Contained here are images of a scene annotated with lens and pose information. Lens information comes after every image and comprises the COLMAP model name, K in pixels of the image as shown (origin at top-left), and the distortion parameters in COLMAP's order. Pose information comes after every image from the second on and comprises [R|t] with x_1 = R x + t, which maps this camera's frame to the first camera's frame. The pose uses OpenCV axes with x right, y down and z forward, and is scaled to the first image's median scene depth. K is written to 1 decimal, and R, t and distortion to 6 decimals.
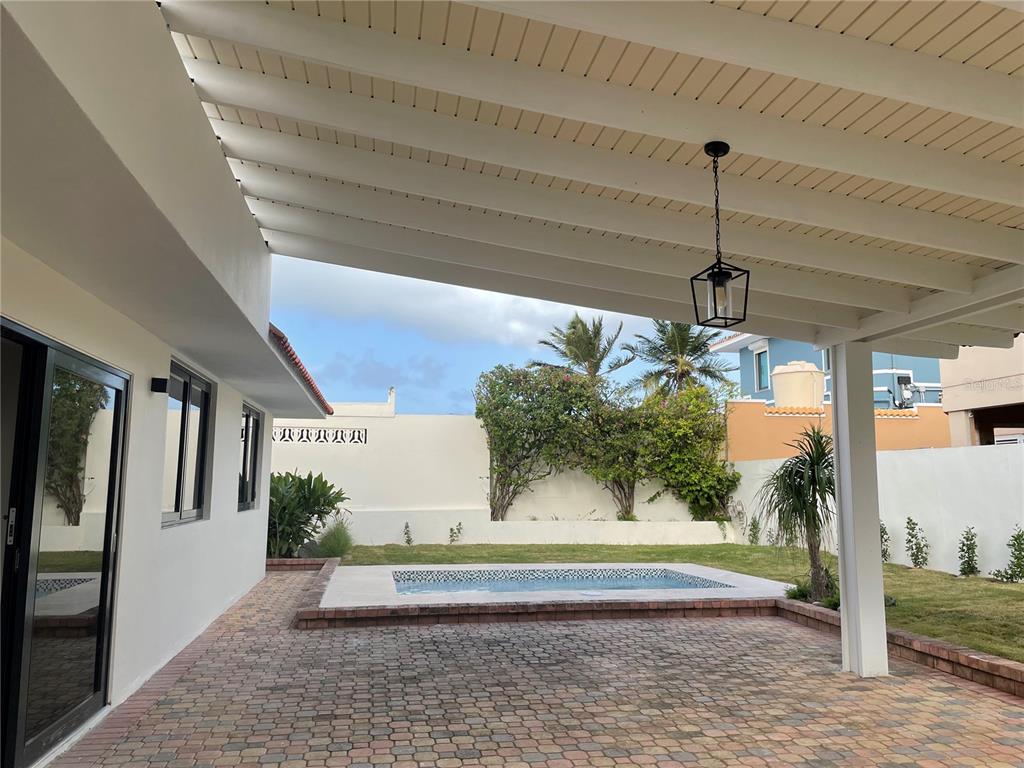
lens RADIAL K [[771.7, 0, 512.0], [0, 771.7, 384.0], [0, 0, 1]] dist [0.099307, -0.121850]
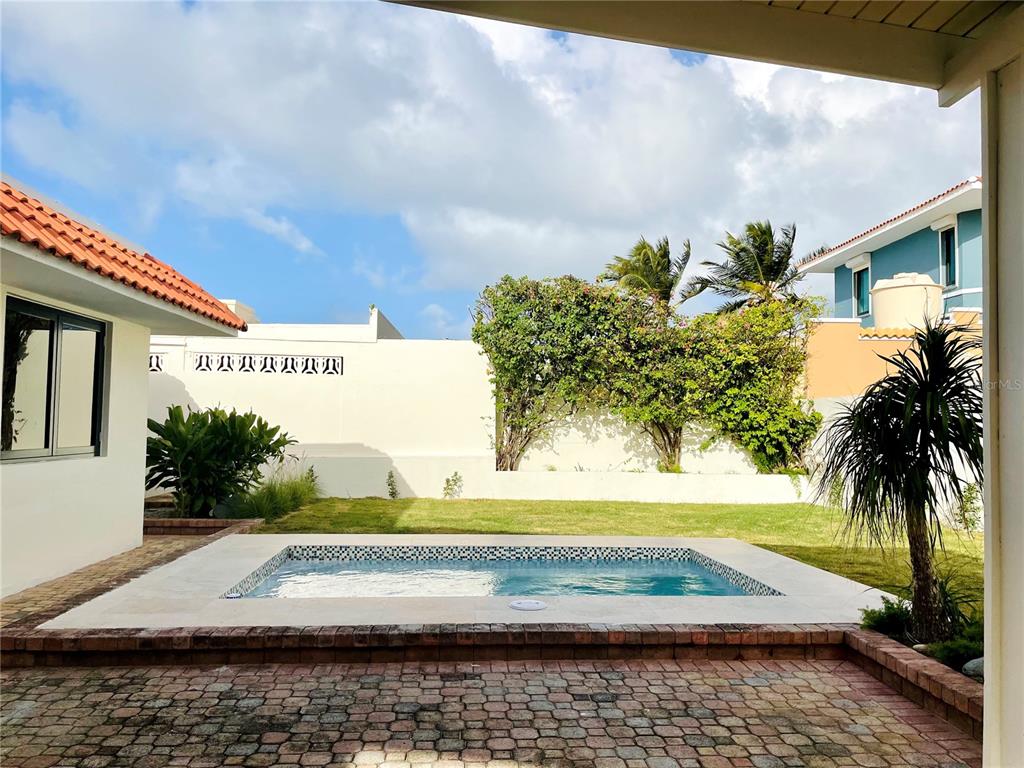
lens RADIAL K [[771.7, 0, 512.0], [0, 771.7, 384.0], [0, 0, 1]] dist [0.099307, -0.121850]
pose [[0.993354, 0.002003, -0.115081, 0.082086], [0.006508, 0.997271, 0.073538, 0.027979], [0.114914, -0.073798, 0.990630, 0.213727]]
